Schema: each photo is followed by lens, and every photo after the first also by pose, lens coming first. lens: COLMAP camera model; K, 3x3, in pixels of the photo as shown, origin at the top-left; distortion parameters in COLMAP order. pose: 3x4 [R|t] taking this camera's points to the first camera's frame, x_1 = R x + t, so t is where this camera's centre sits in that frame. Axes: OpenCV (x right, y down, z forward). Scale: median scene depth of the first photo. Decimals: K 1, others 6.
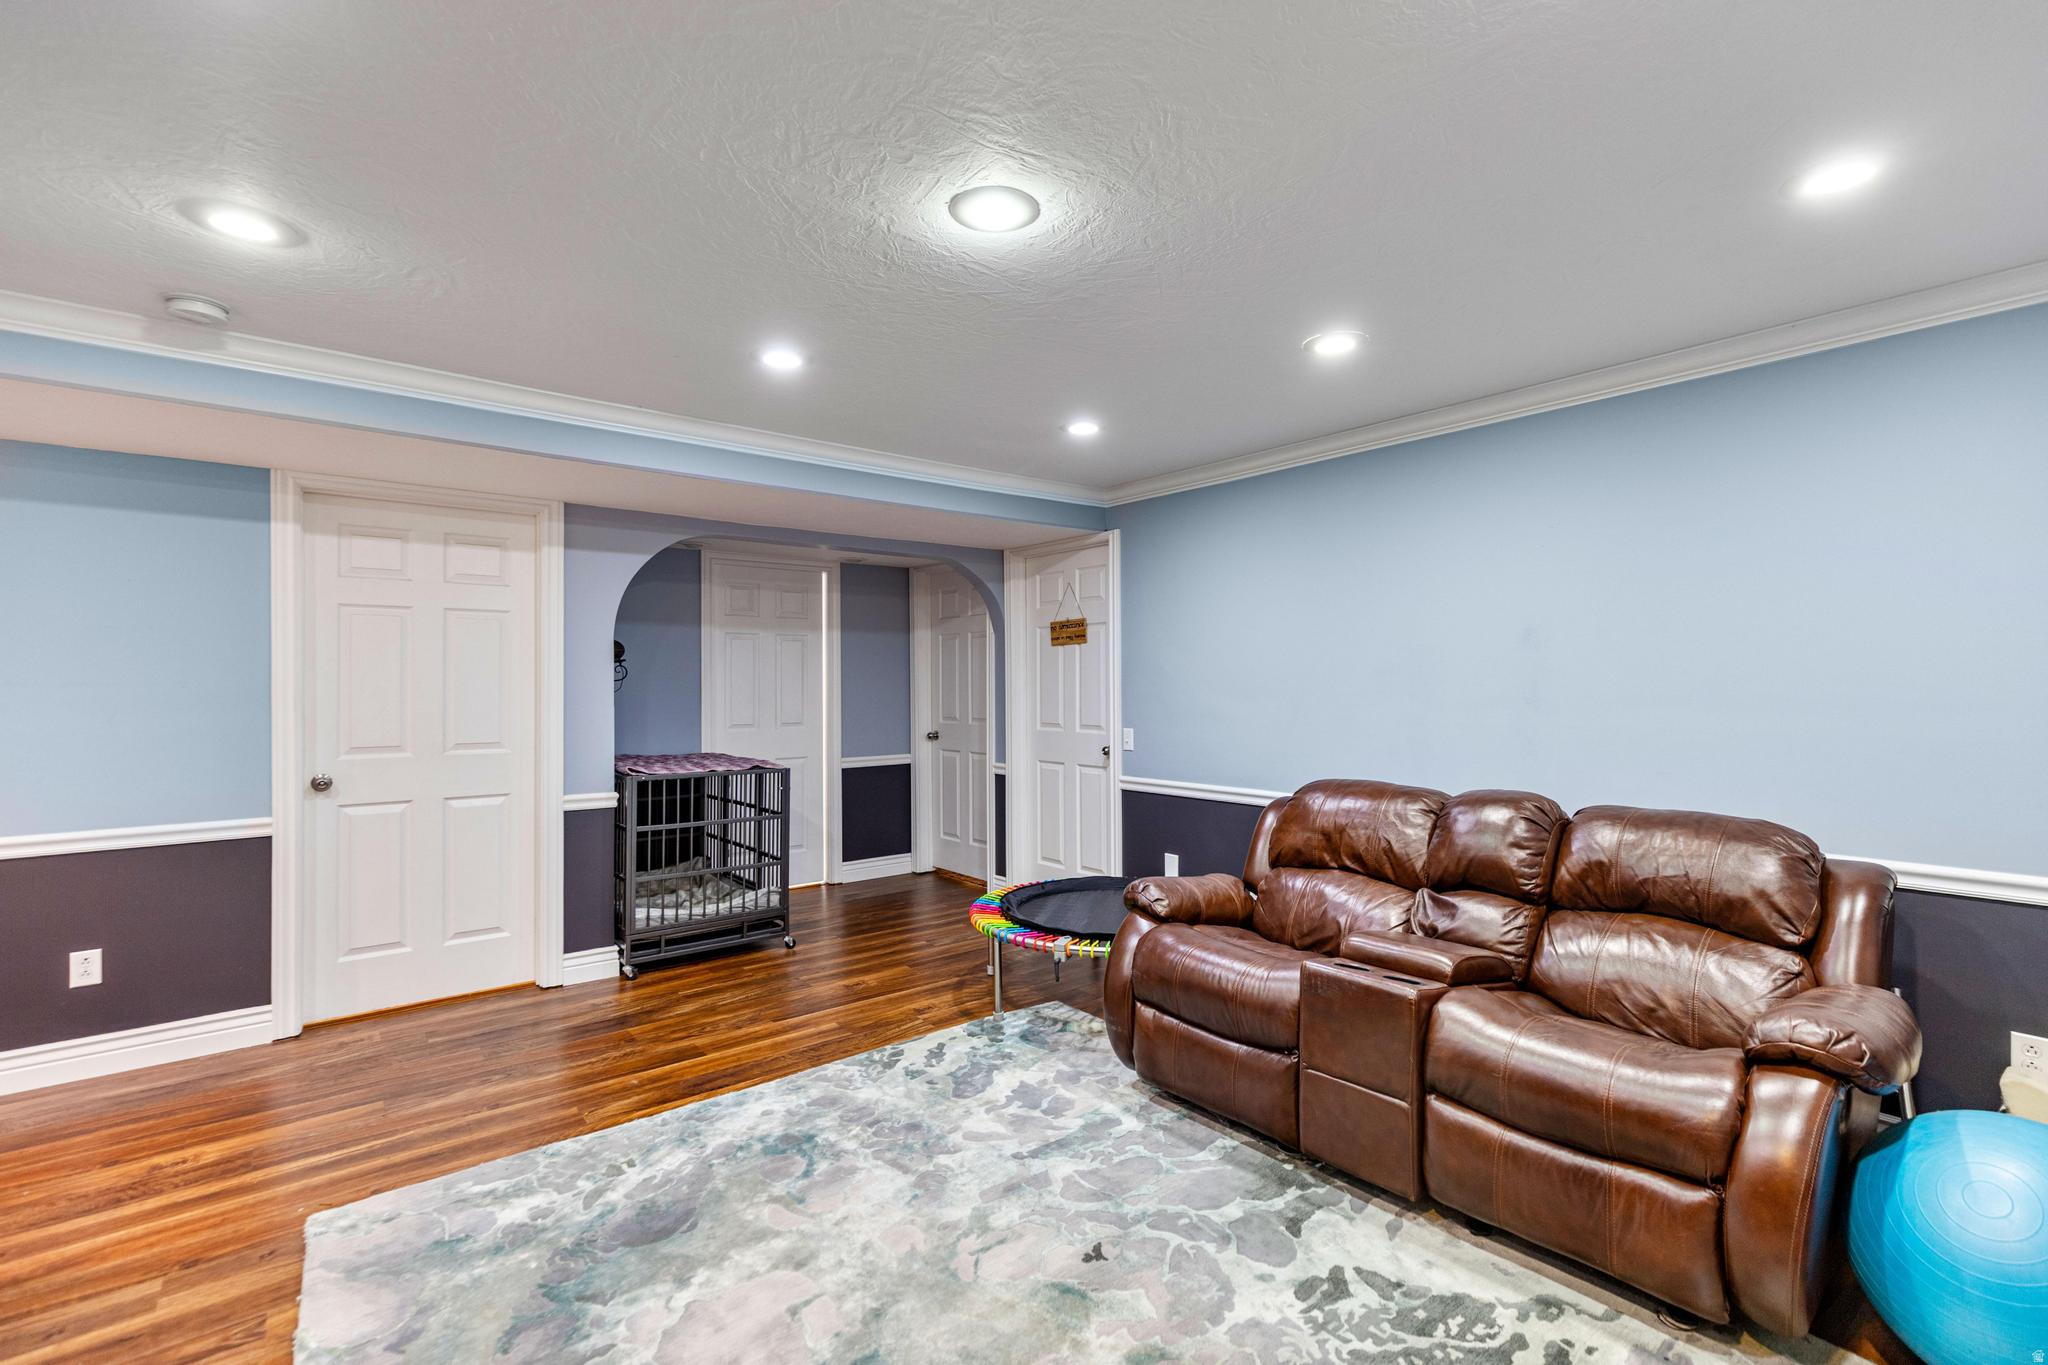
lens RADIAL K [[923.3, 0, 1025.8], [0, 923.3, 682.7], [0, 0, 1]] dist [-0.000828, -0.000475]
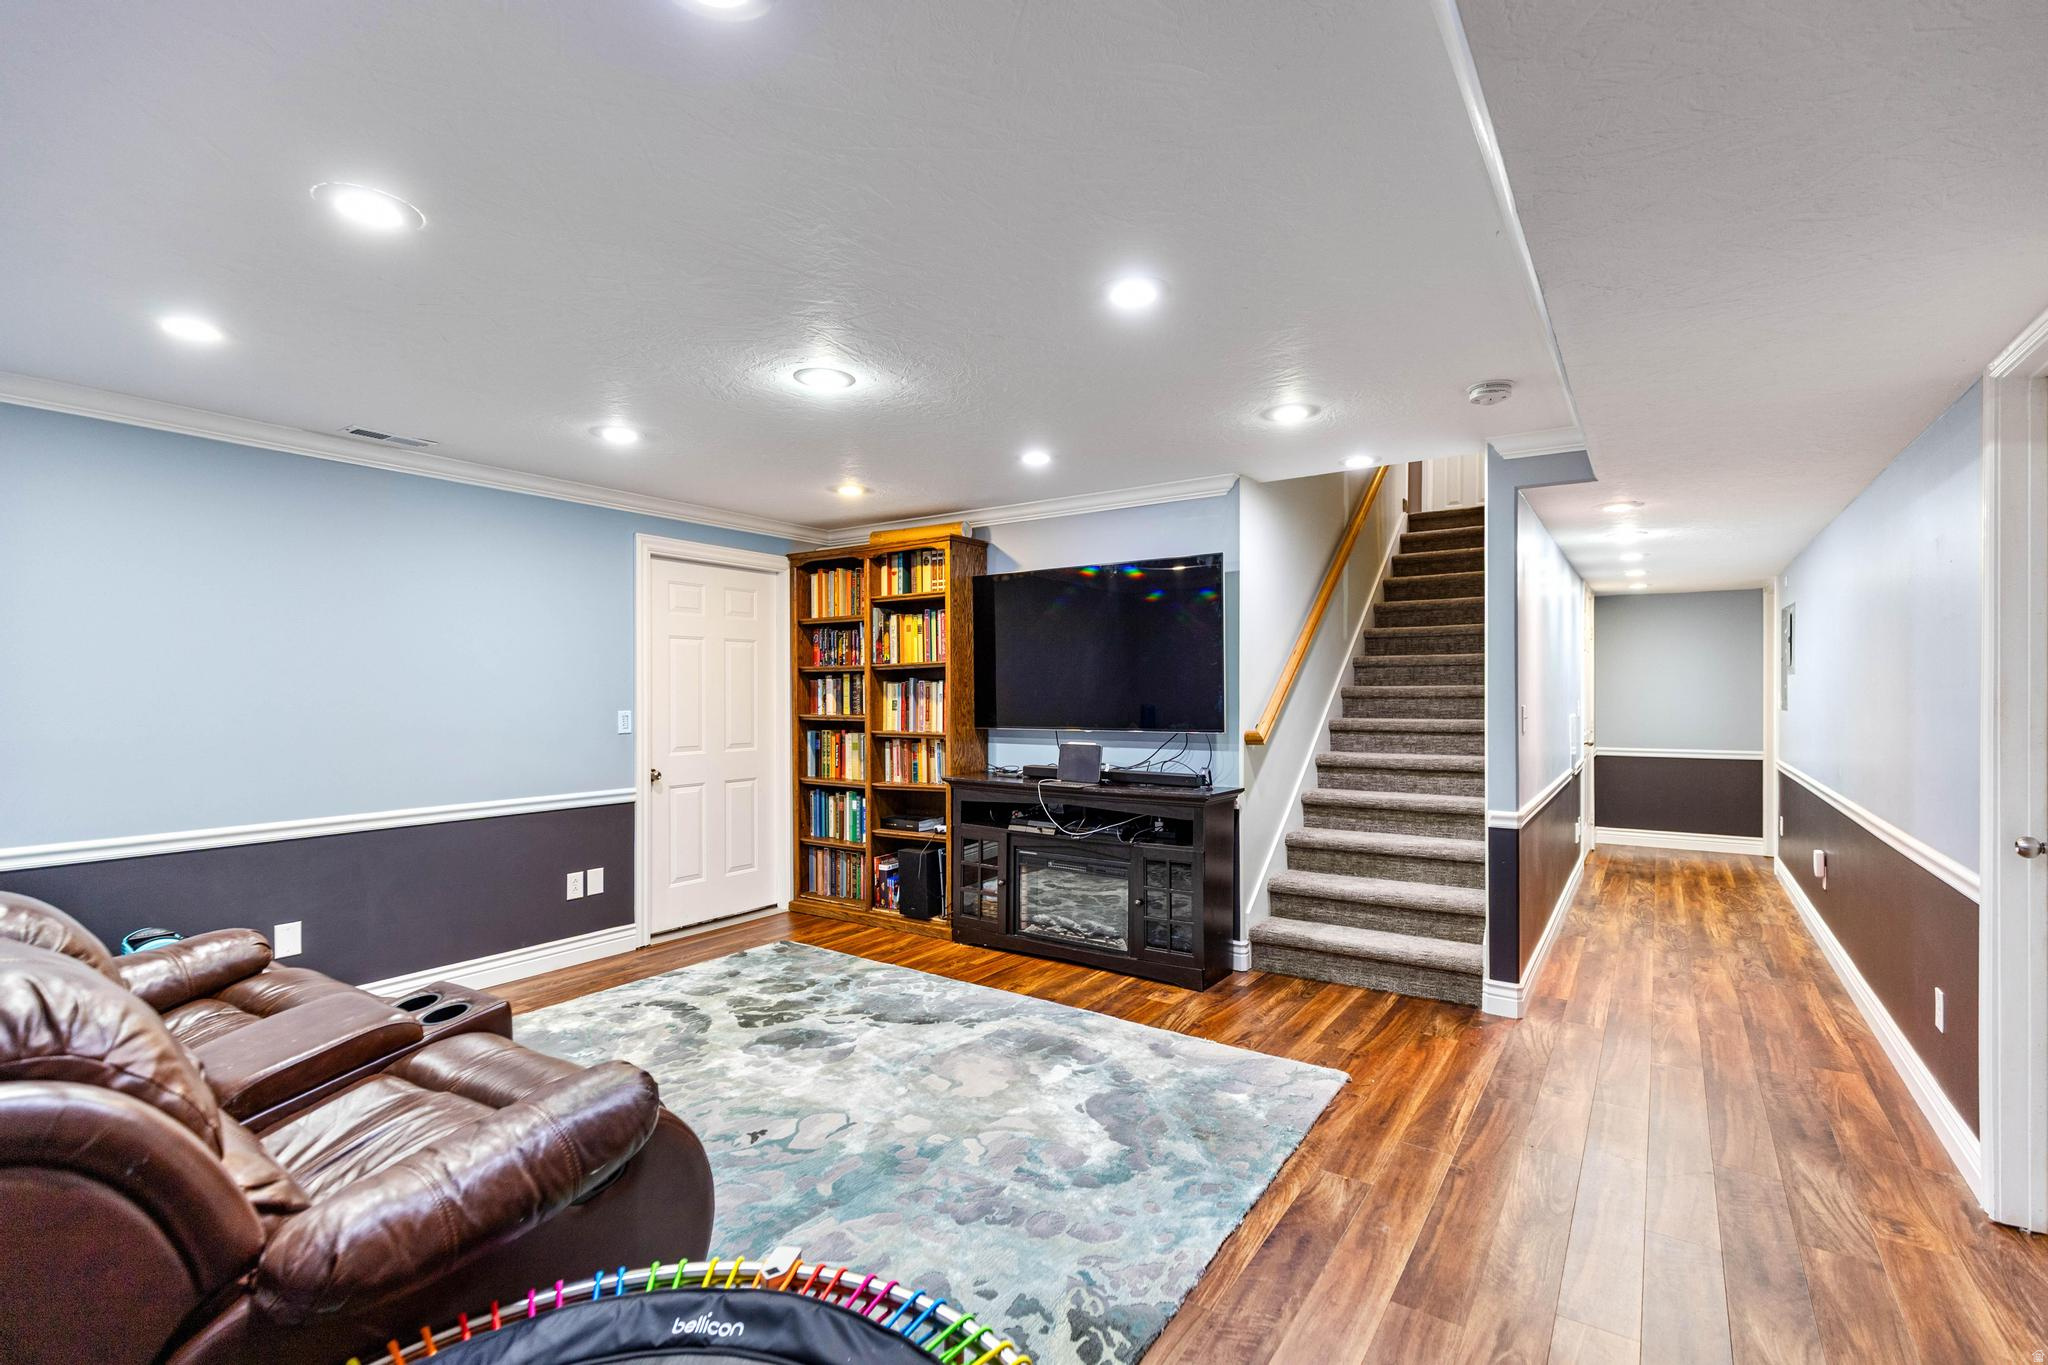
lens RADIAL K [[923.3, 0, 1024.3], [0, 923.3, 688.3], [0, 0, 1]] dist [-0.000828, -0.000475]
pose [[-0.957290, 0.002587, -0.289119, 0.064817], [0.004411, 0.999974, -0.005657, 0.007121], [0.289096, -0.006691, -0.957277, 1.717750]]
